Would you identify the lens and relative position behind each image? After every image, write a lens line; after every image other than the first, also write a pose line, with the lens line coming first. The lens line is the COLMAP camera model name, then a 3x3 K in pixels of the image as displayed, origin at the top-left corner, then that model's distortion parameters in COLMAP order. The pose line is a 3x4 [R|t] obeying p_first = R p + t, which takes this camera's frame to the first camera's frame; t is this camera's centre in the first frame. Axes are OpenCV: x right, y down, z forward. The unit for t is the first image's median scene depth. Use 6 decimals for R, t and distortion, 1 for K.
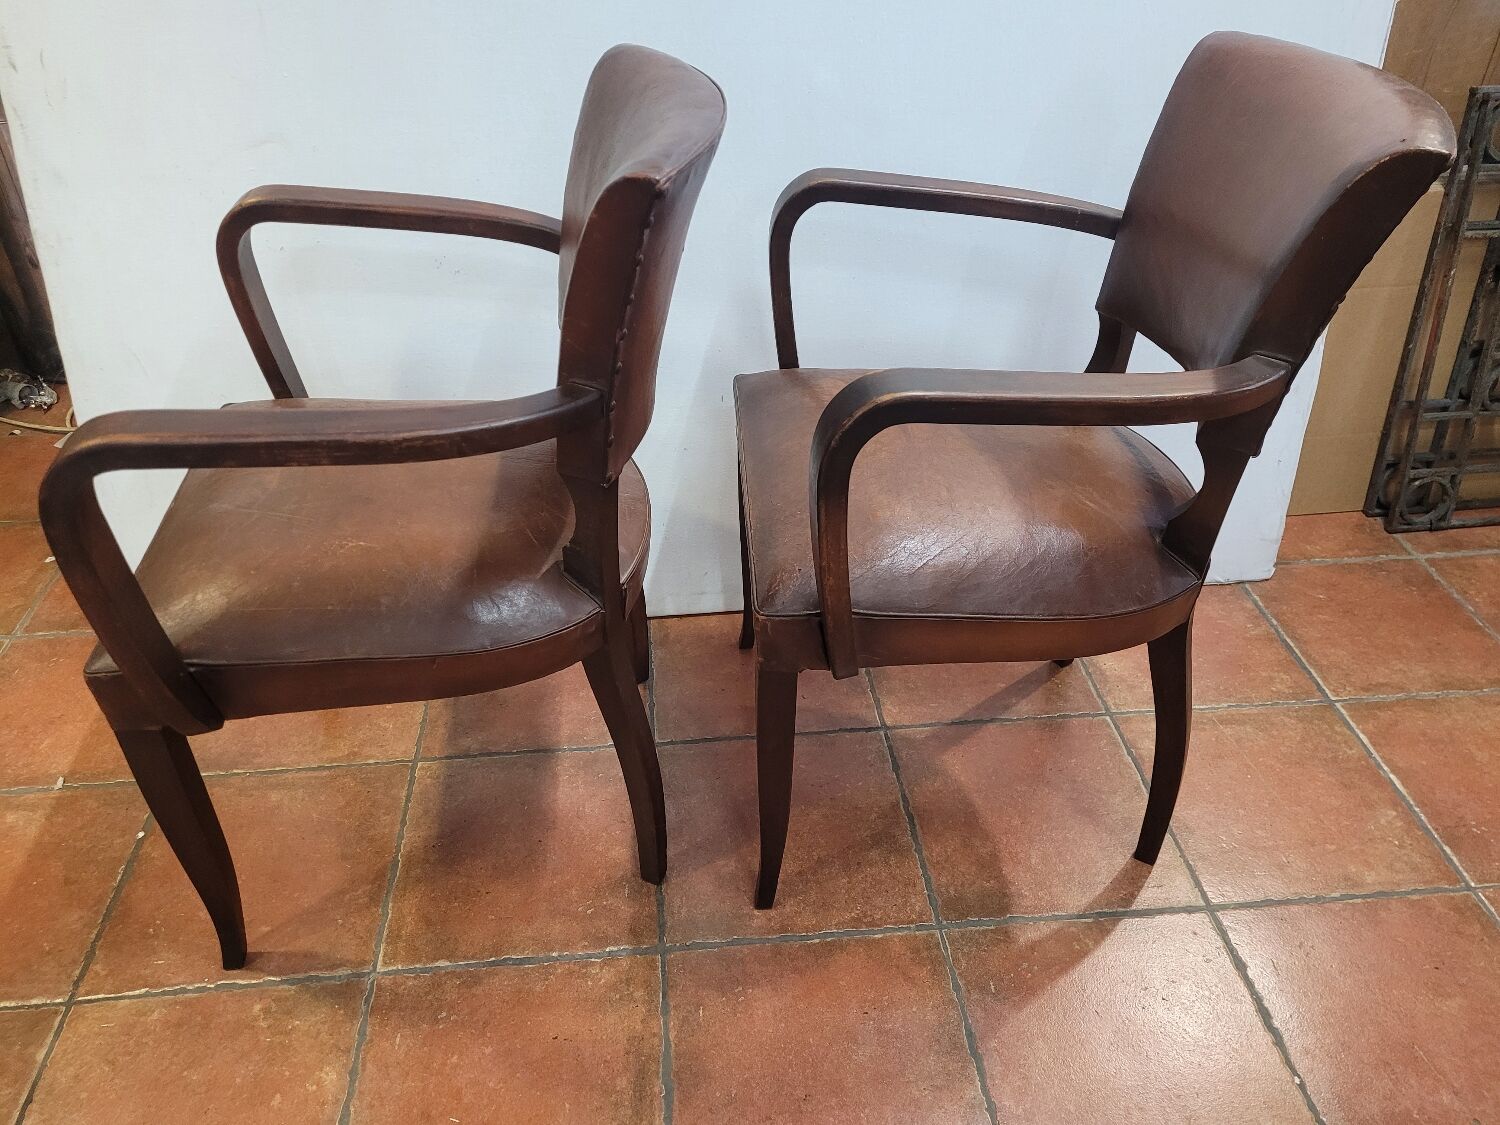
lens RADIAL K [[1137.2, 0, 738.9], [0, 1137.2, 538.3], [0, 0, 1]] dist [0.049252, -0.047599]
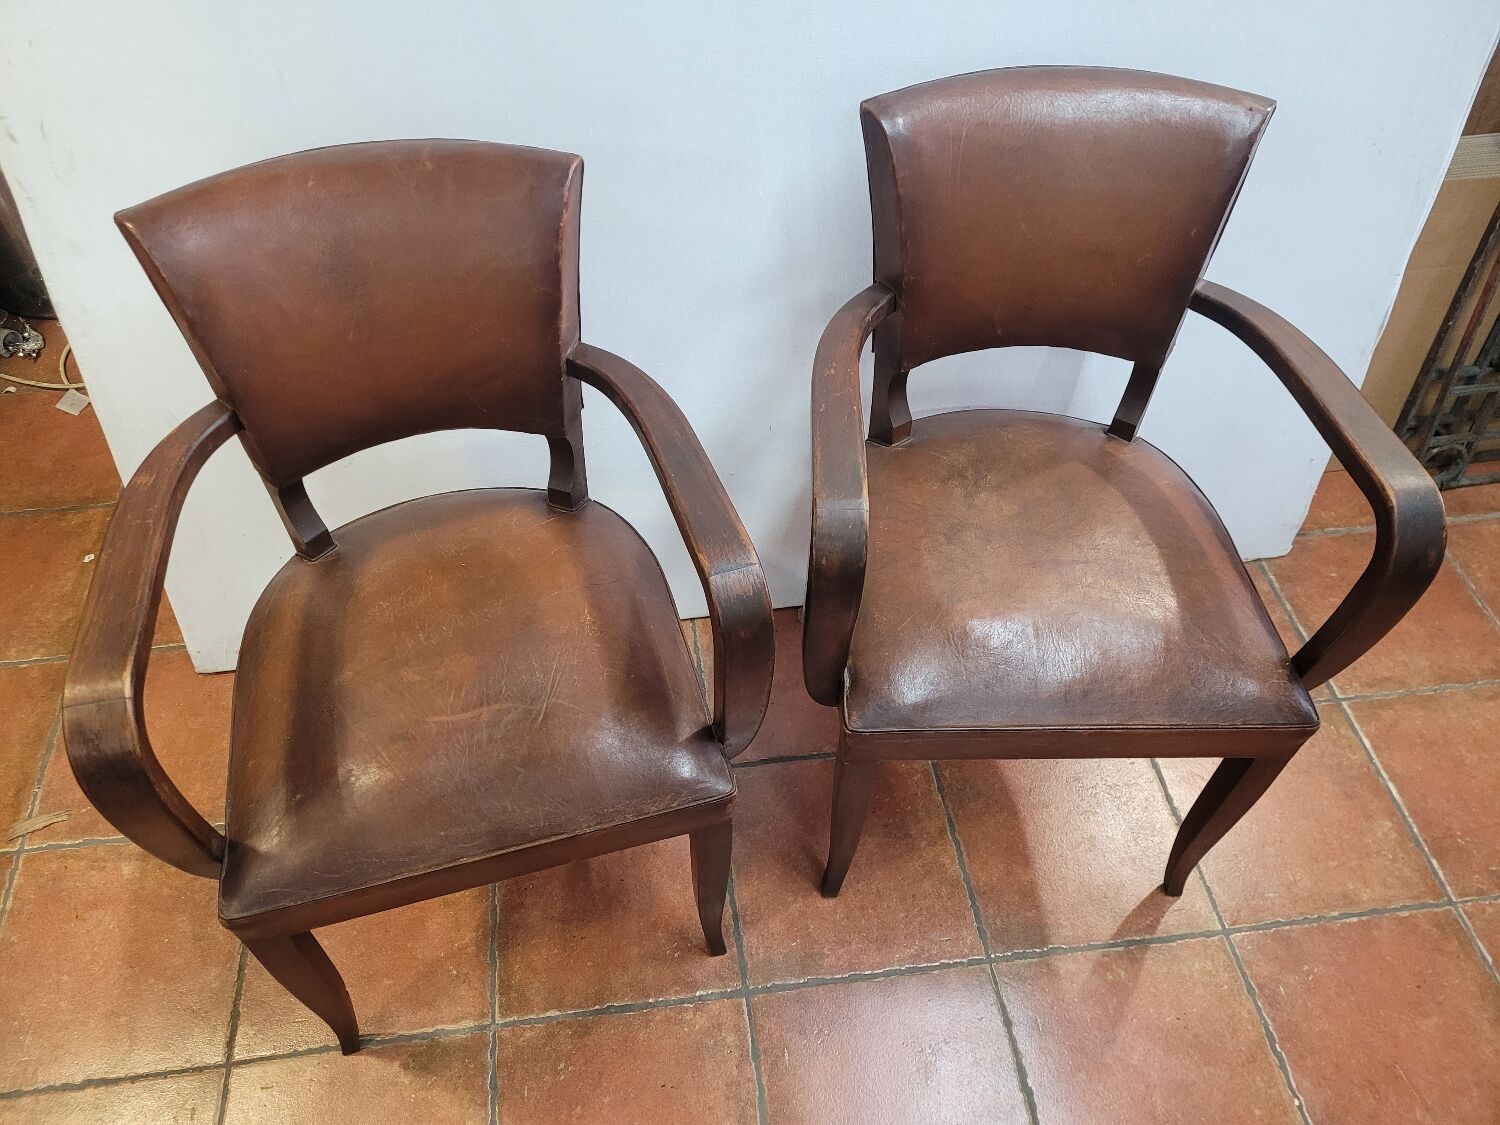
lens RADIAL K [[1137.2, 0, 718.4], [0, 1137.2, 538.7], [0, 0, 1]] dist [0.049252, -0.047599]
pose [[0.999244, -0.023926, 0.030634, -0.109785], [0.015359, 0.967011, 0.254272, -0.334421], [-0.035707, -0.253610, 0.966647, 0.021073]]
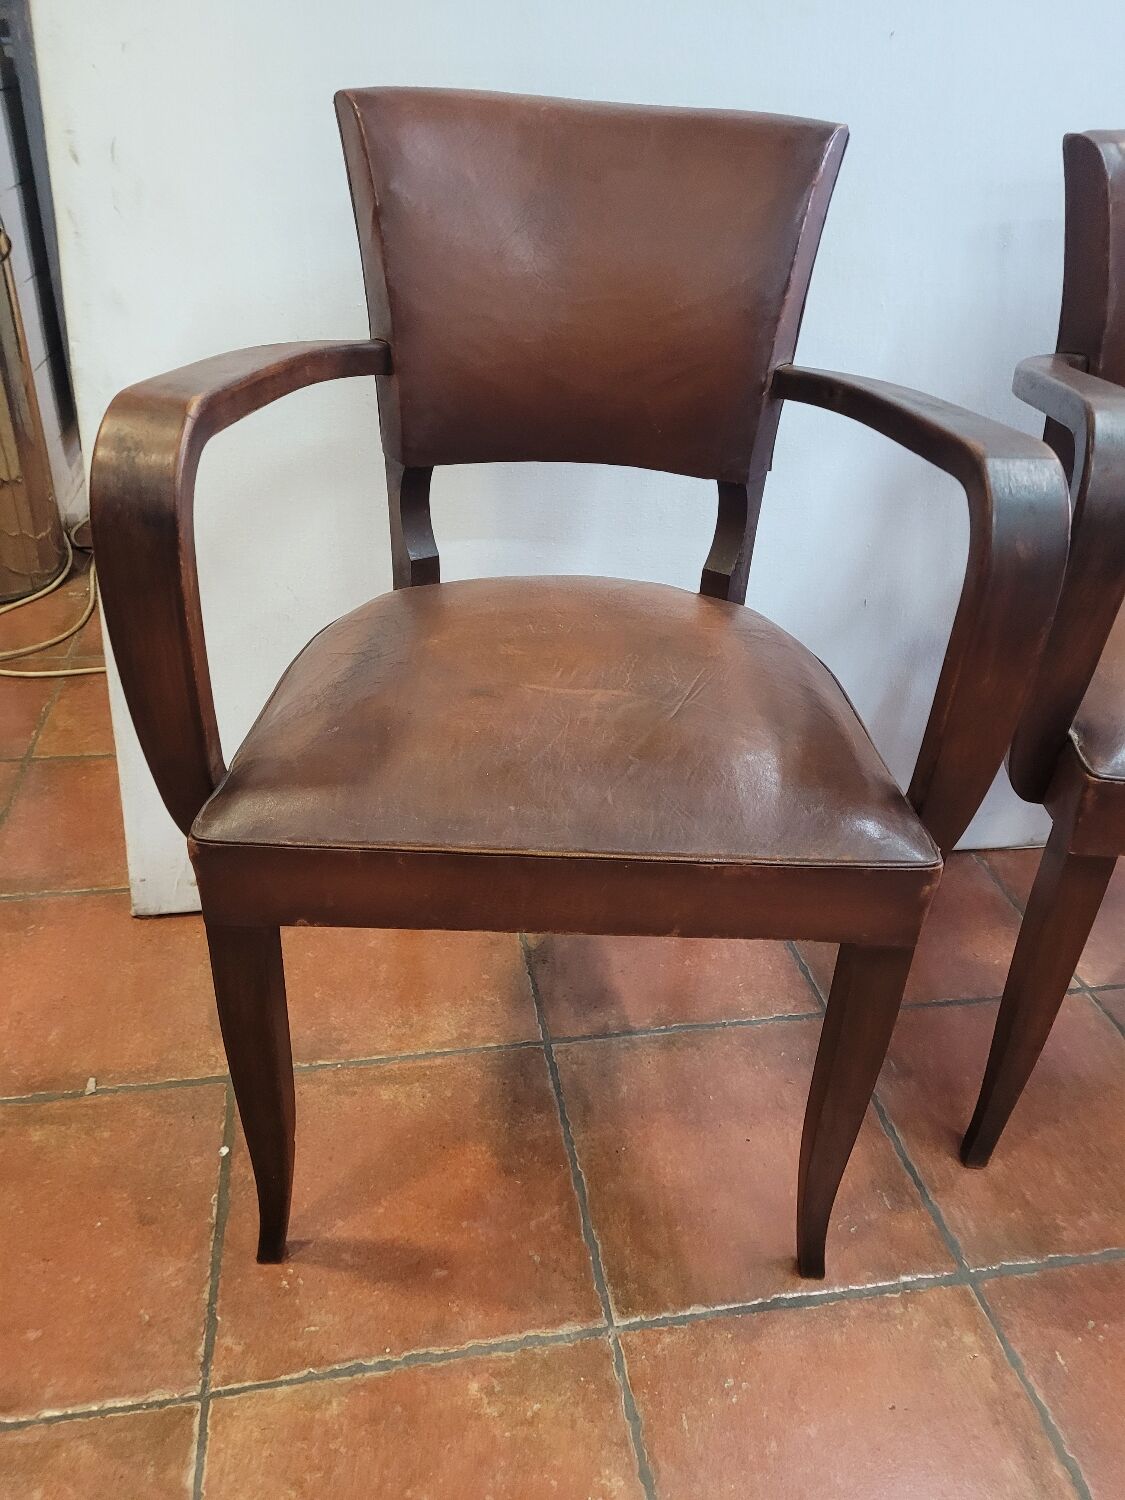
lens RADIAL K [[1137.2, 0, 573.7], [0, 1137.2, 744.6], [0, 0, 1]] dist [0.049252, -0.047599]
pose [[0.993519, -0.000349, 0.113662, -0.388967], [0.008972, 0.997116, -0.075363, 0.053300], [-0.113308, 0.075895, 0.990657, 0.217990]]
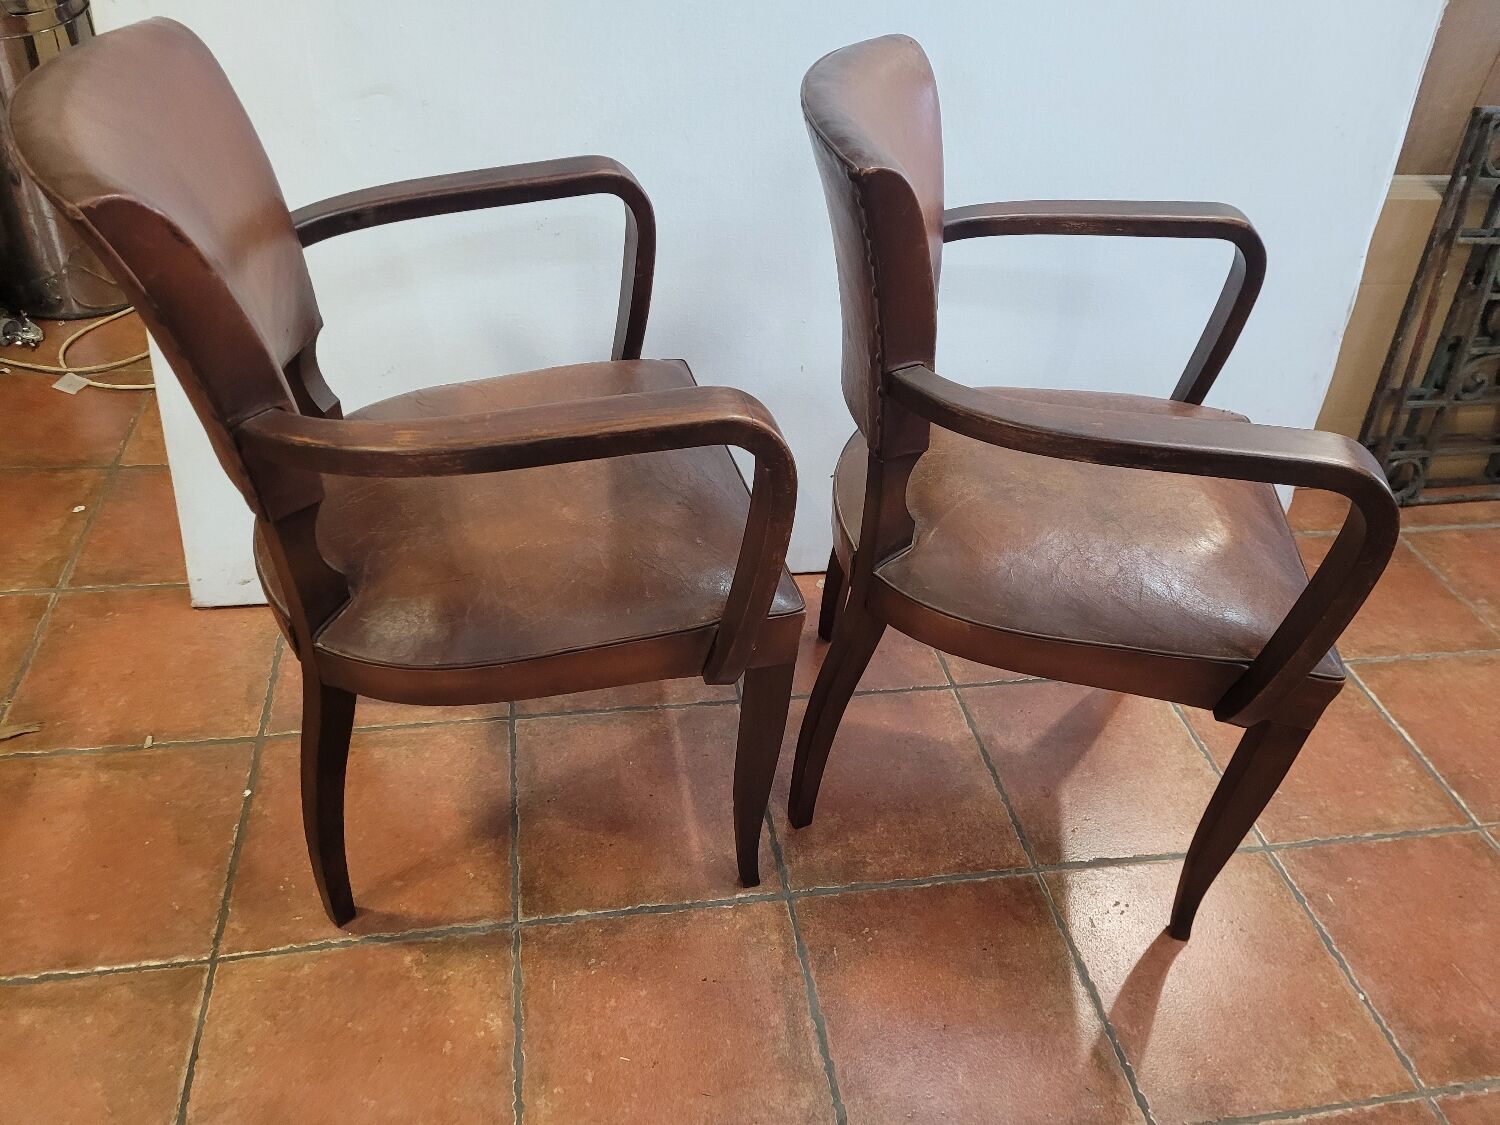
lens RADIAL K [[1137.2, 0, 748.4], [0, 1137.2, 536.4], [0, 0, 1]] dist [0.049252, -0.047599]
pose [[0.992250, 0.016621, 0.123140, -0.221872], [-0.021958, 0.998872, 0.042111, -0.015656], [-0.122301, -0.044488, 0.991495, -0.028696]]
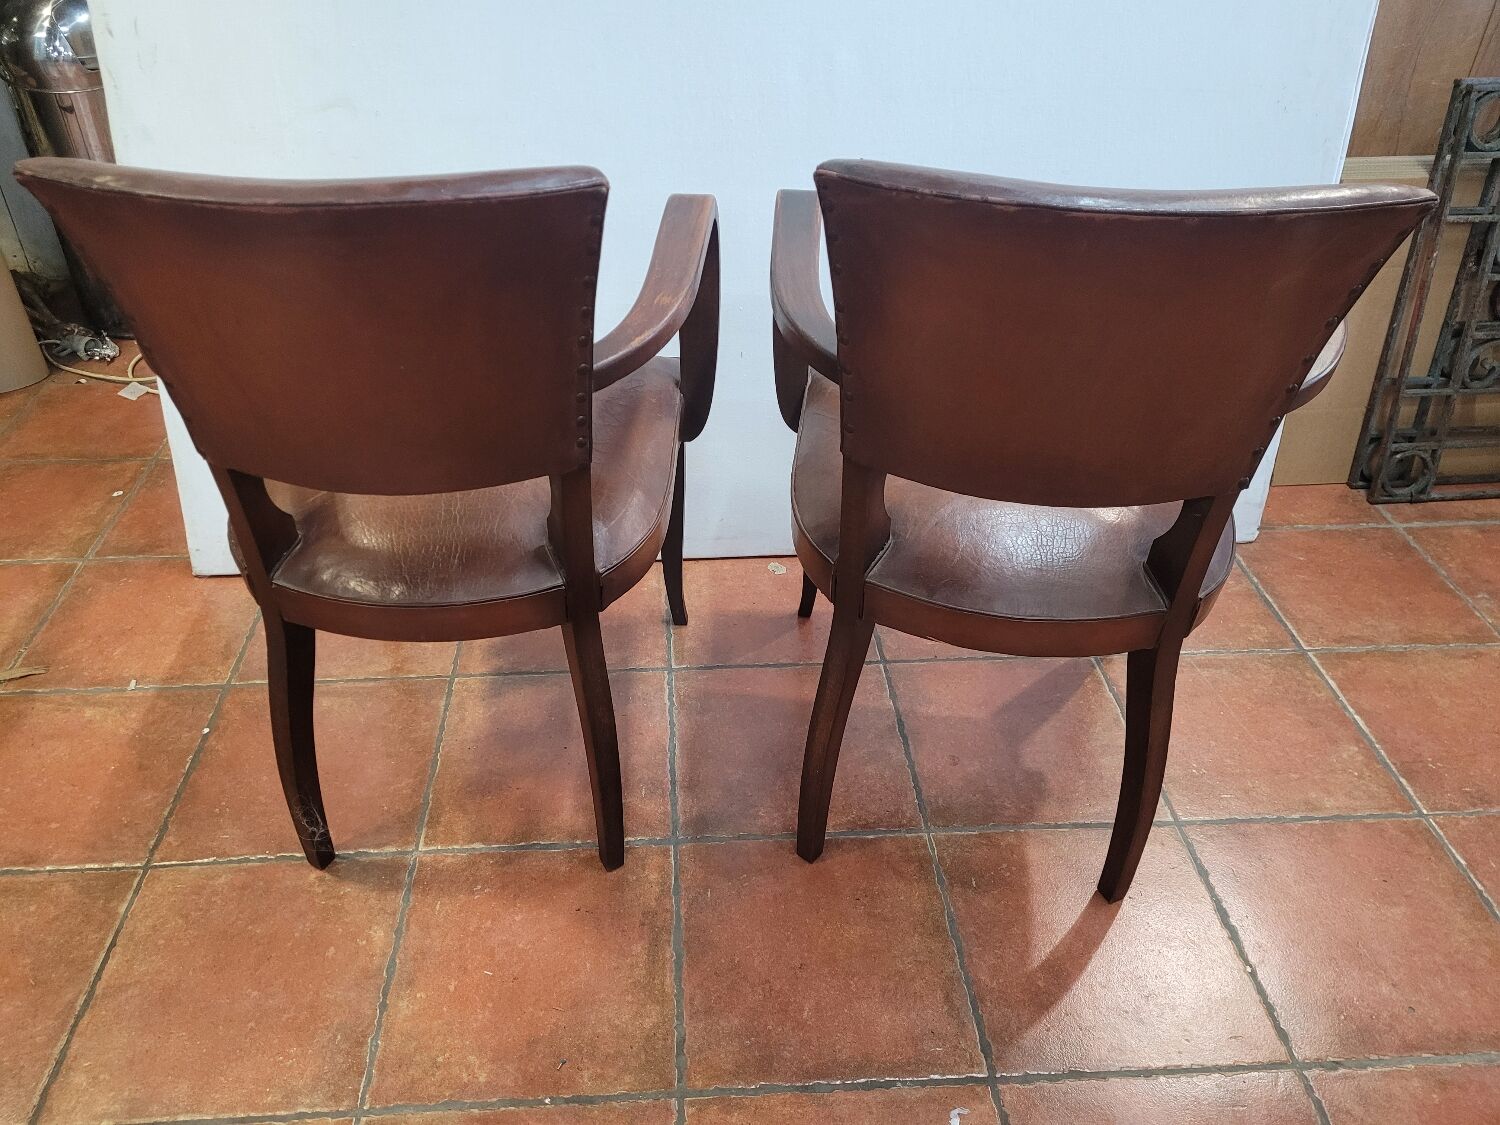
lens RADIAL K [[1137.2, 0, 723.7], [0, 1137.2, 539.1], [0, 0, 1]] dist [0.049252, -0.047599]
pose [[0.999354, 0.027598, -0.023033, -0.002509], [-0.027583, 0.999619, 0.000969, 0.060569], [0.023051, -0.000333, 0.999734, -0.093608]]
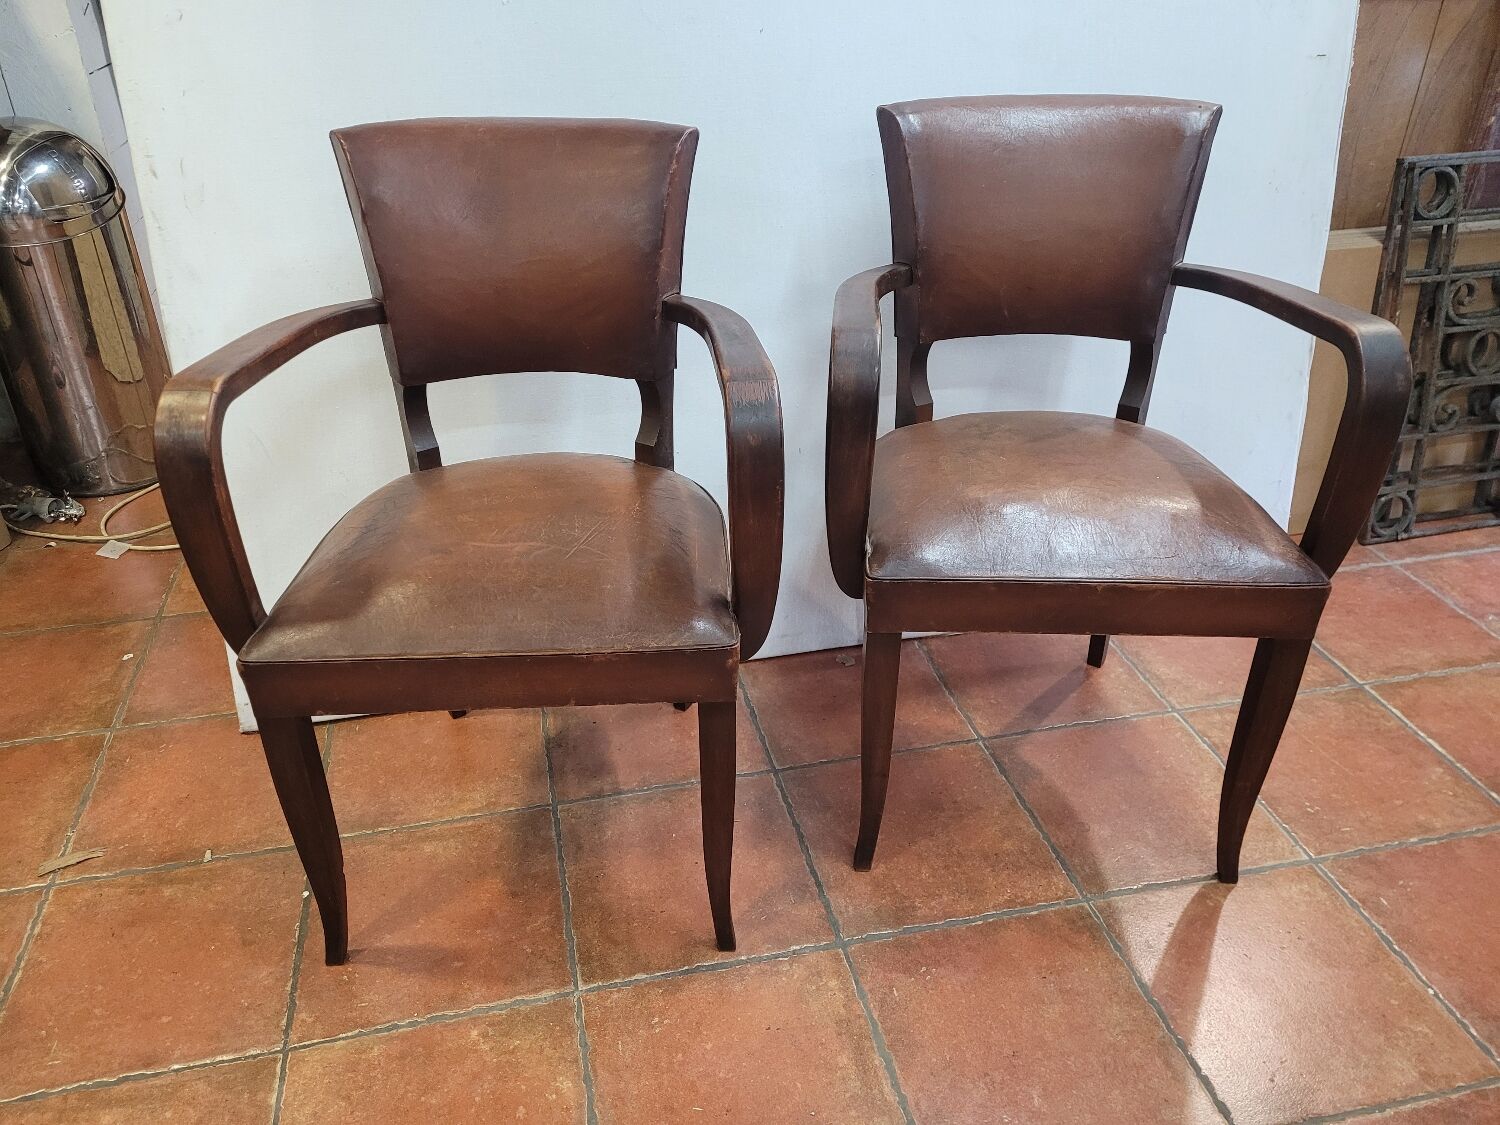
lens RADIAL K [[1137.2, 0, 725.4], [0, 1137.2, 547.4], [0, 0, 1]] dist [0.049252, -0.047599]
pose [[0.992463, -0.065755, 0.103409, -0.241867], [0.075475, 0.992794, -0.093081, 0.077155], [-0.096544, 0.100185, 0.990274, -0.077758]]
